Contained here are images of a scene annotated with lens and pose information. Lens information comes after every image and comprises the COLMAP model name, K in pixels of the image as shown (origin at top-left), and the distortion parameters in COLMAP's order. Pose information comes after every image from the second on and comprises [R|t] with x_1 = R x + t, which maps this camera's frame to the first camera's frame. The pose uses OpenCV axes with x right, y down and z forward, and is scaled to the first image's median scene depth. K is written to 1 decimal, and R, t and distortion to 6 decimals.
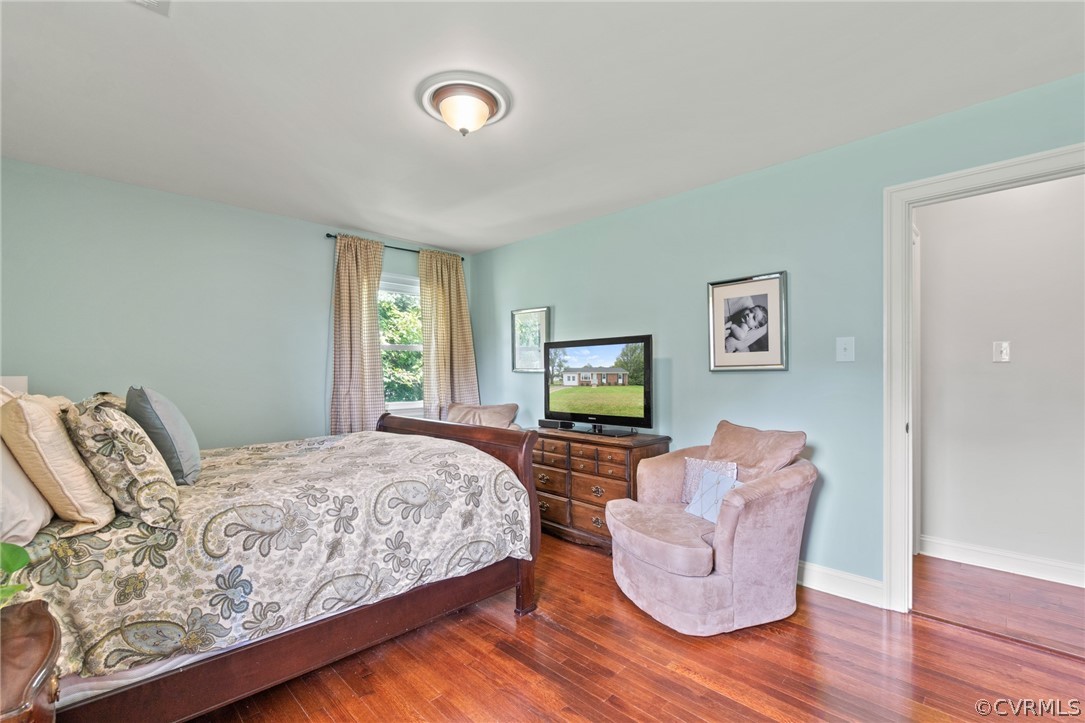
lens RADIAL K [[472.2, 0, 538.3], [0, 472.2, 364.4], [0, 0, 1]] dist [-0.001898, 0.000131]
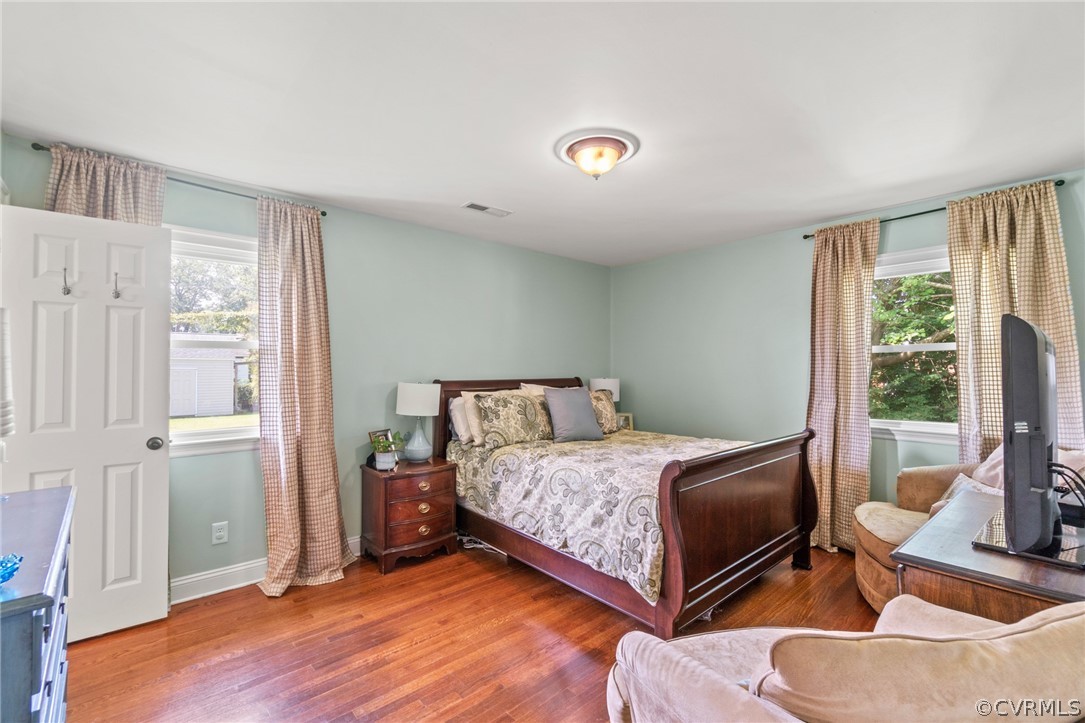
lens RADIAL K [[472.2, 0, 538.3], [0, 472.2, 364.4], [0, 0, 1]] dist [-0.001898, 0.000131]
pose [[-0.057368, -0.008243, -0.998319, 1.047229], [0.014472, 0.999854, -0.009087, -0.031823], [0.998248, -0.014969, -0.057241, 1.014921]]
